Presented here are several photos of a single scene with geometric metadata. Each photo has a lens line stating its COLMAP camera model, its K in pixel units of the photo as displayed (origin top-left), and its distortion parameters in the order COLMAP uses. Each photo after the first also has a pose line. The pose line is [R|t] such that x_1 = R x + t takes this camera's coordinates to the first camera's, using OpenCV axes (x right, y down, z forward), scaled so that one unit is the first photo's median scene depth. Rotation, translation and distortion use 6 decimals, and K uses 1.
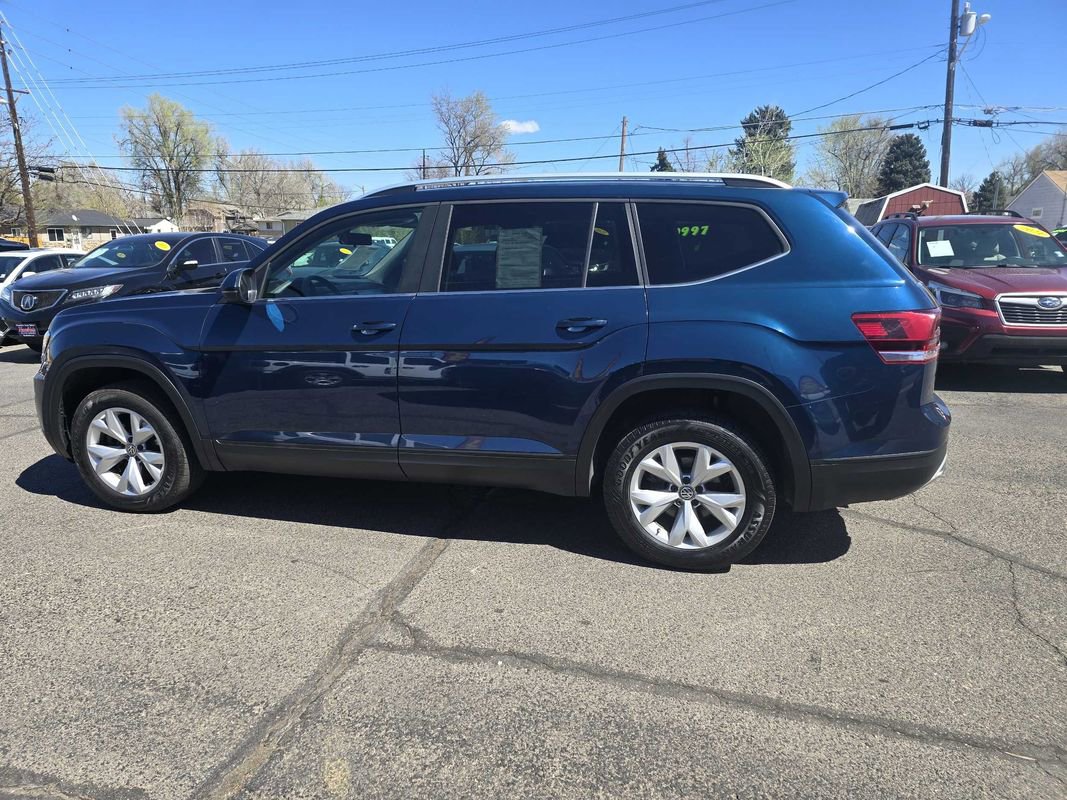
lens RADIAL K [[706.0, 0, 533.5], [0, 706.0, 400.0], [0, 0, 1]] dist [0.058534, -0.049024]
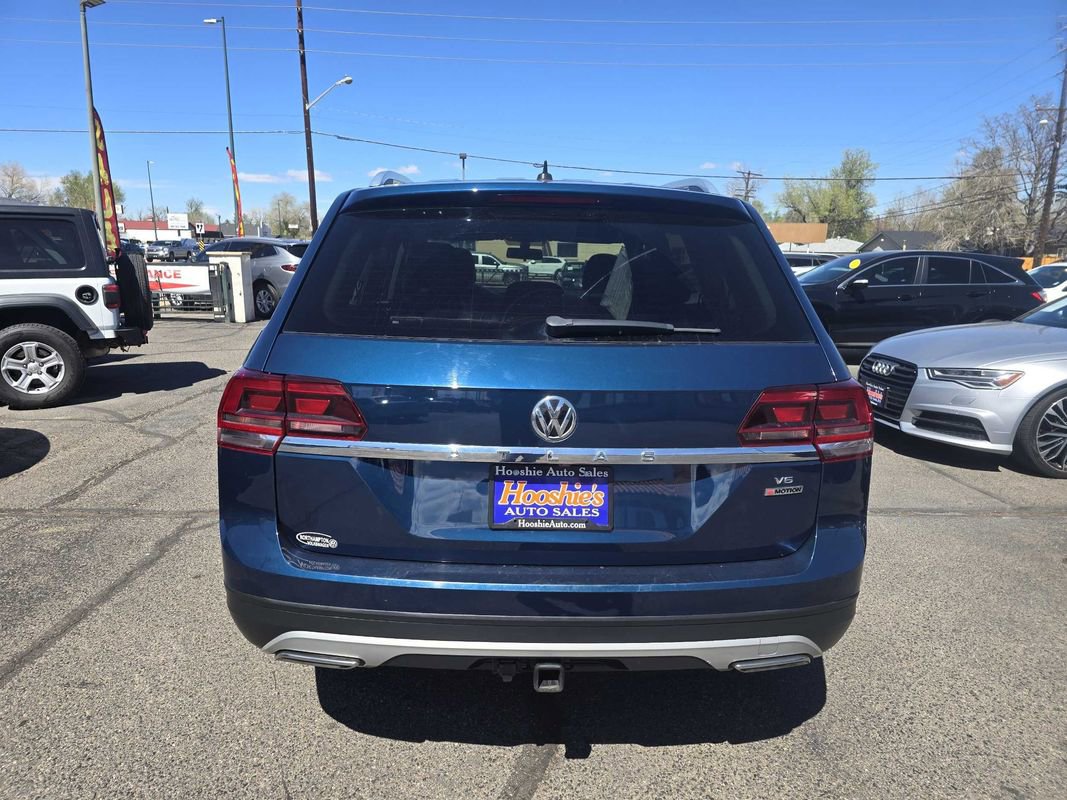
lens RADIAL K [[700.7, 0, 528.8], [0, 700.7, 417.3], [0, 0, 1]] dist [0.098729, -0.099972]
pose [[0.279412, 0.227112, -0.932925, 1.332310], [-0.229972, 0.959172, 0.164625, -0.273075], [0.932224, 0.168548, 0.320233, 1.141056]]
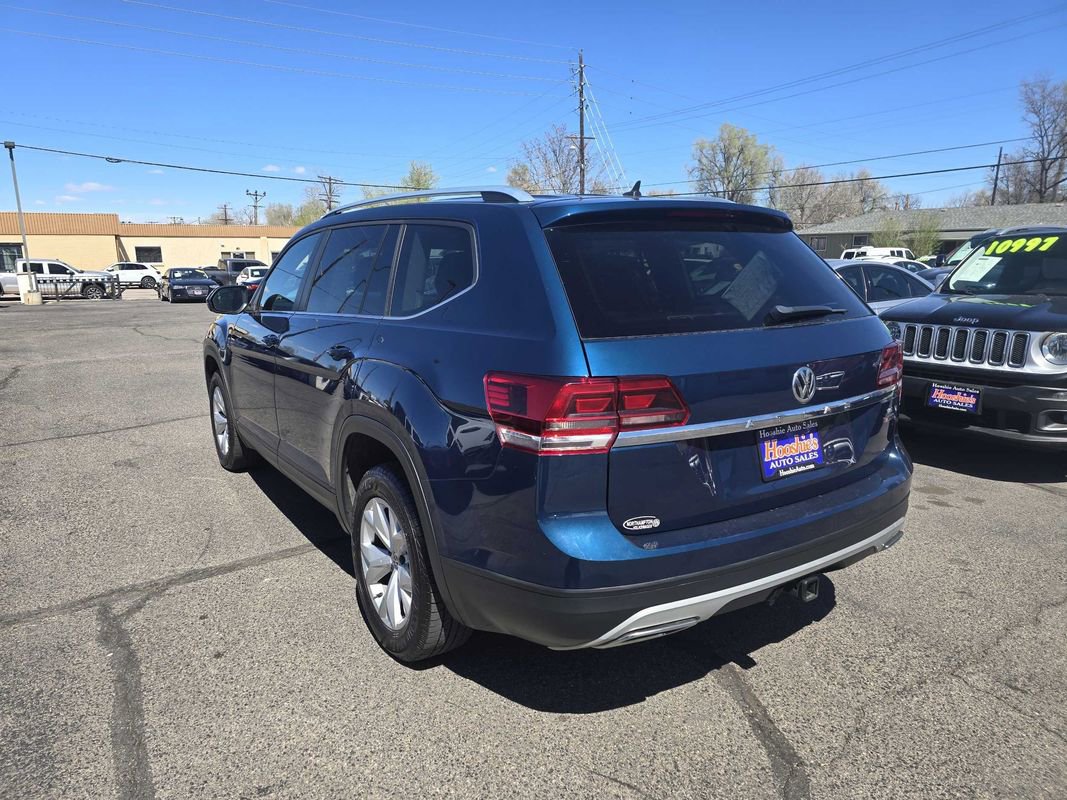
lens RADIAL K [[706.0, 0, 533.5], [0, 706.0, 400.0], [0, 0, 1]] dist [0.058534, -0.049024]
pose [[0.750630, 0.129270, -0.647954, 1.044108], [-0.142095, 0.989311, 0.032761, -0.135975], [0.645263, 0.067480, 0.760975, 0.528943]]
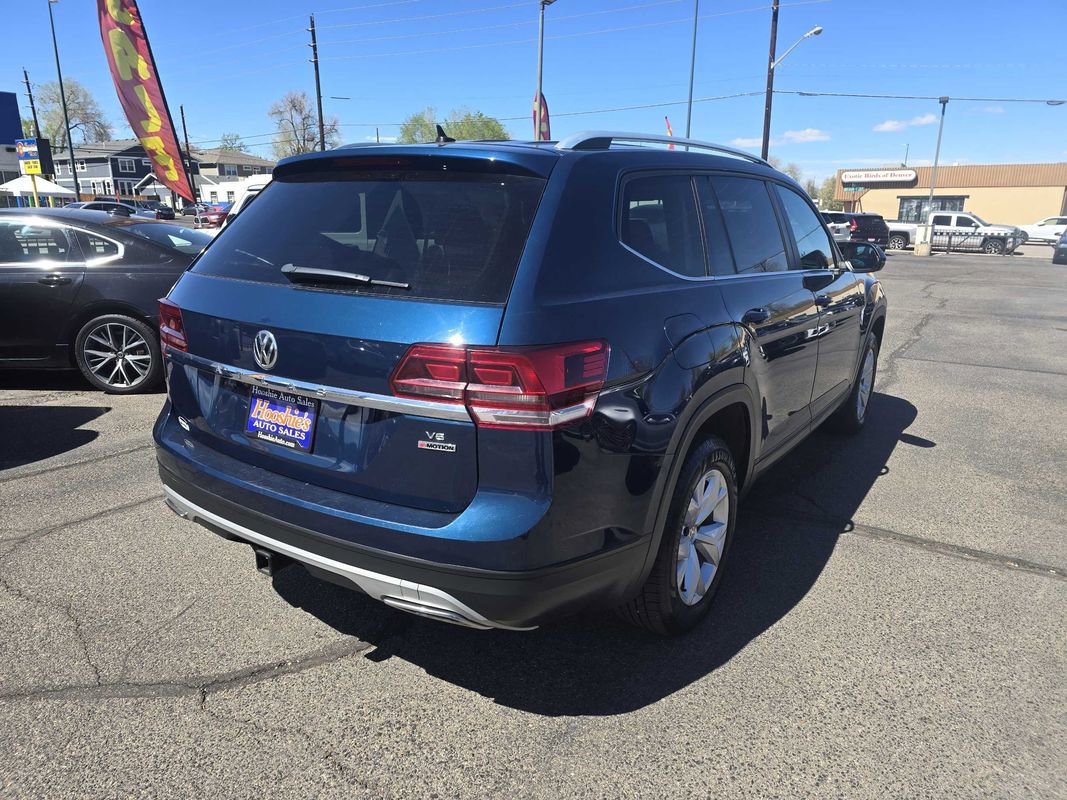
lens RADIAL K [[712.7, 0, 532.4], [0, 712.7, 412.8], [0, 0, 1]] dist [0.070256, -0.071946]
pose [[-0.336123, 0.256869, -0.906112, 1.374639], [-0.211161, 0.917042, 0.338298, -0.437471], [0.917841, 0.305046, -0.253998, 1.860688]]
